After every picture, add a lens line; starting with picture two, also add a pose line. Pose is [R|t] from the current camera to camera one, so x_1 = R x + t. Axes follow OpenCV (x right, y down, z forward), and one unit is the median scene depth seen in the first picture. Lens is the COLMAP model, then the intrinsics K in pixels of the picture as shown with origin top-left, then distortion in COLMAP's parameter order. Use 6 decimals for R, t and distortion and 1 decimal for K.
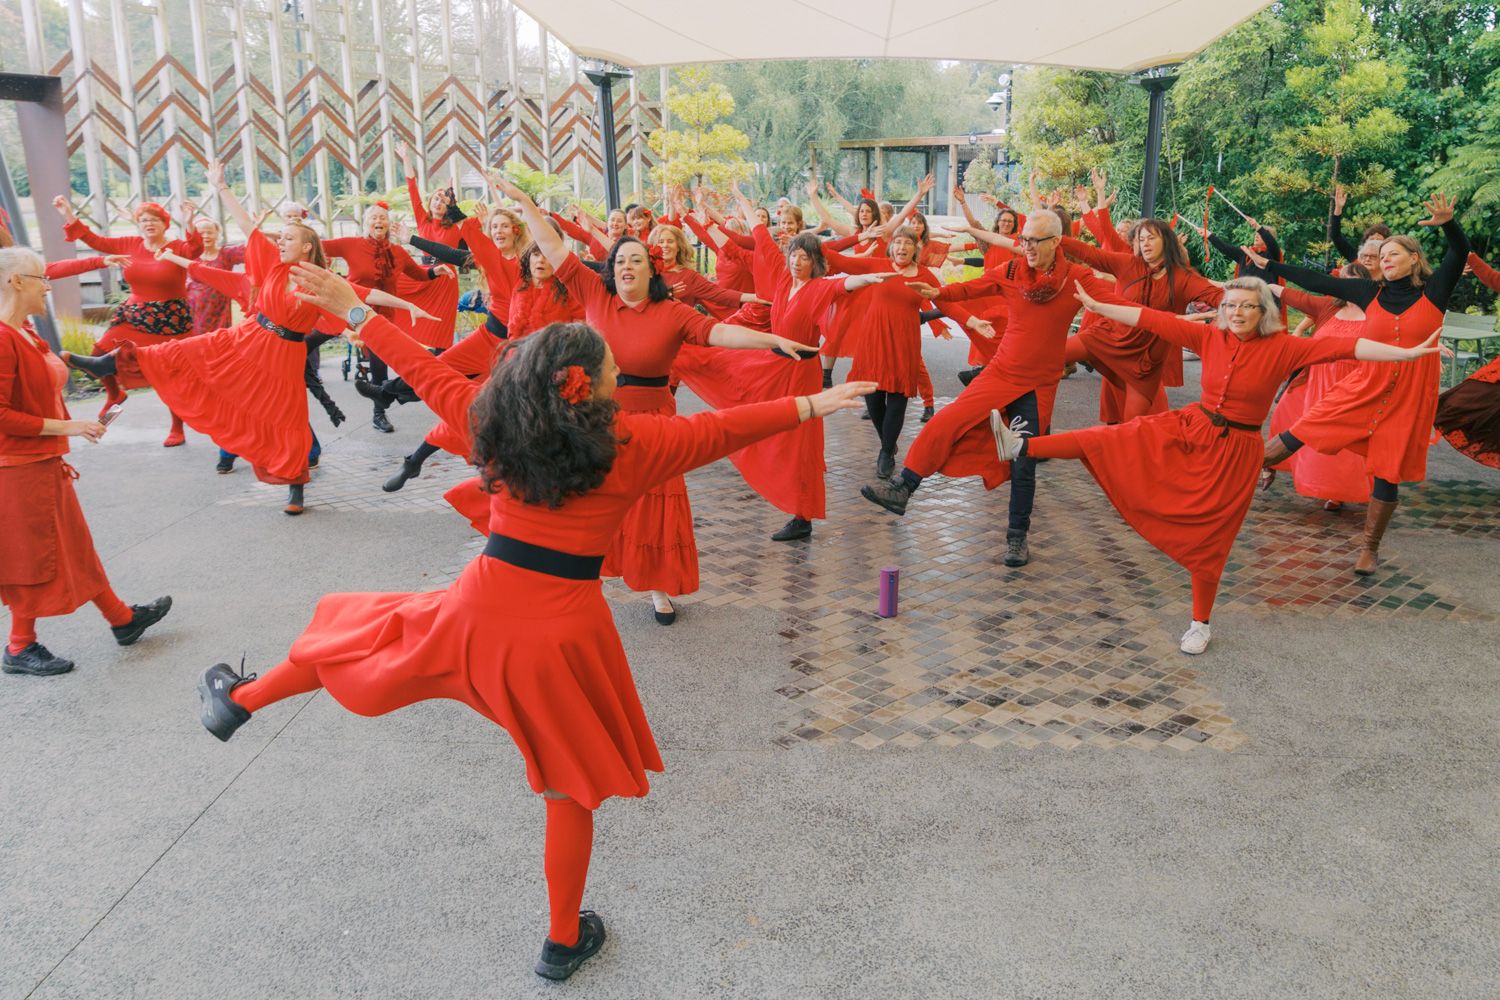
lens RADIAL K [[1154.8, 0, 841.2], [0, 1154.8, 474.2], [0, 0, 1]] dist [-0.031072, 0.015783]
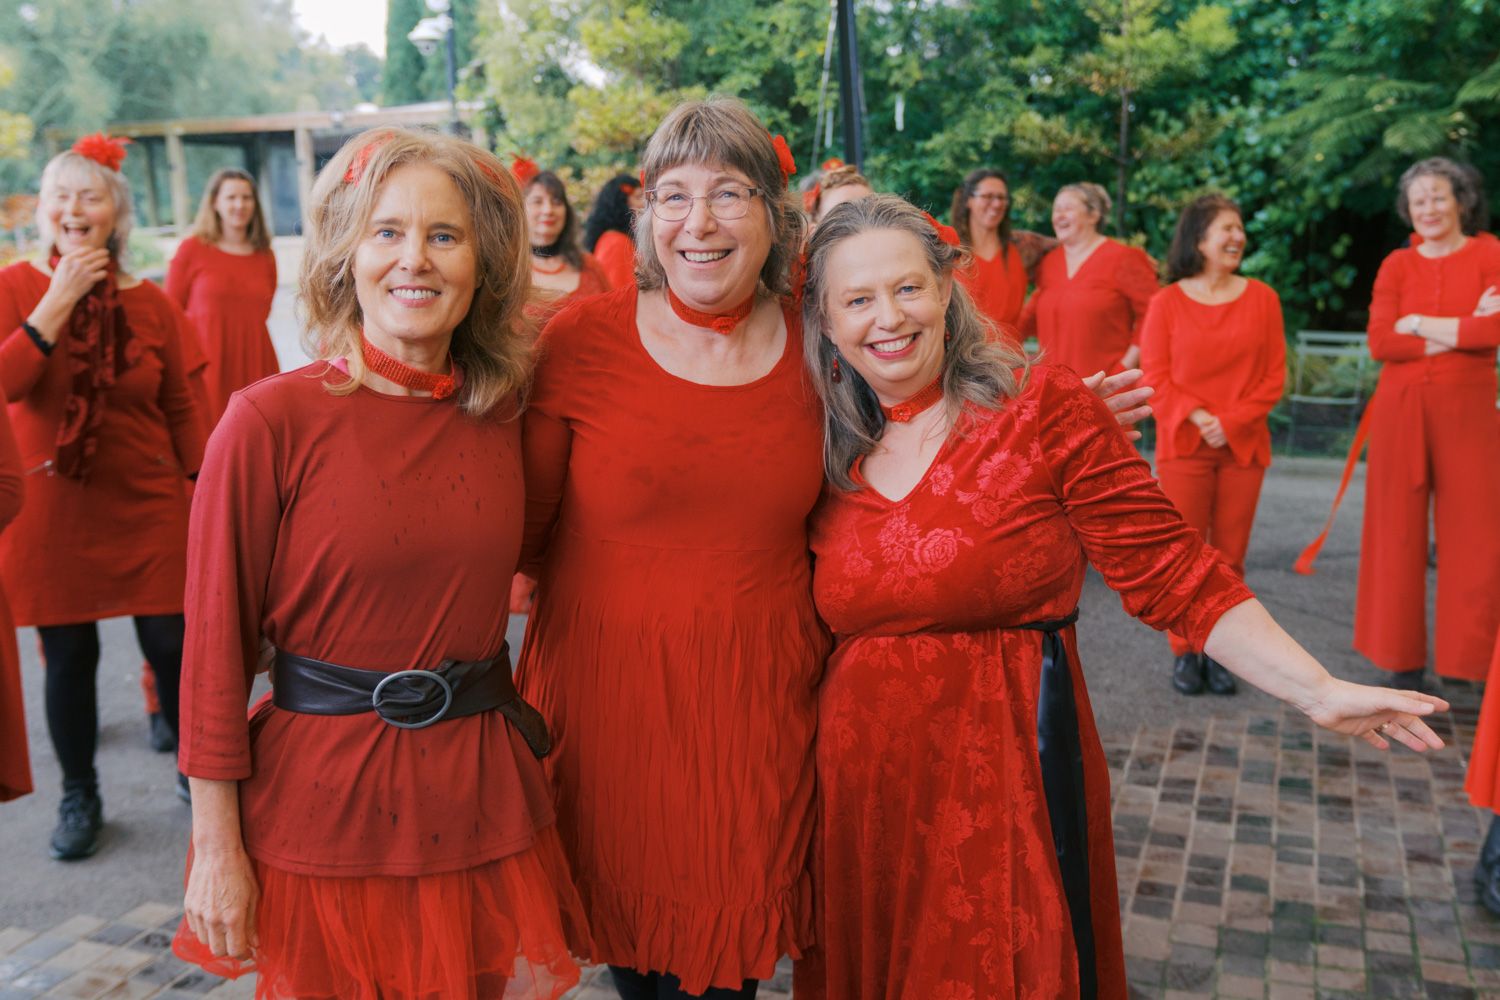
lens RADIAL K [[1546.0, 0, 758.2], [0, 1546.0, 502.7], [0, 0, 1]] dist [0.006836, 0.000000]
pose [[0.913592, -0.098184, 0.394601, -0.074168], [0.120564, 0.992181, -0.032259, -0.061048], [-0.388349, 0.077046, 0.918286, 0.341387]]
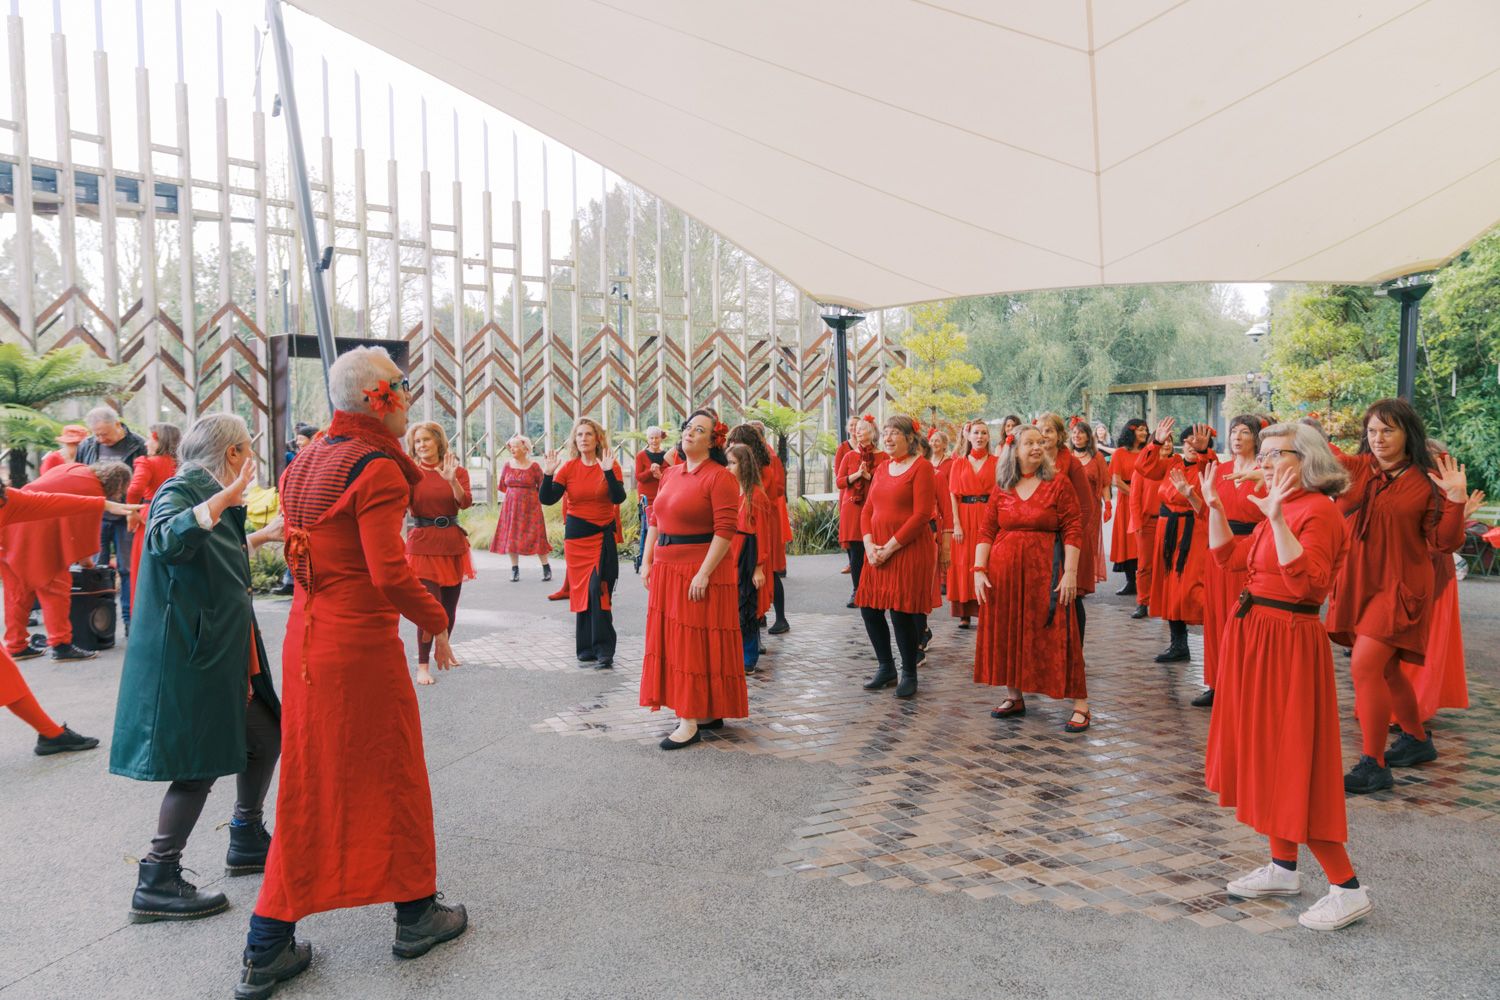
lens RADIAL K [[1124.9, 0, 759.6], [0, 1124.9, 508.7], [0, 0, 1]] dist [-0.023359, 0.015454]
pose [[0.946341, -0.005292, -0.323128, 0.063372], [-0.055131, 0.982566, -0.177553, 0.024617], [0.318434, 0.185840, 0.929550, 0.011072]]
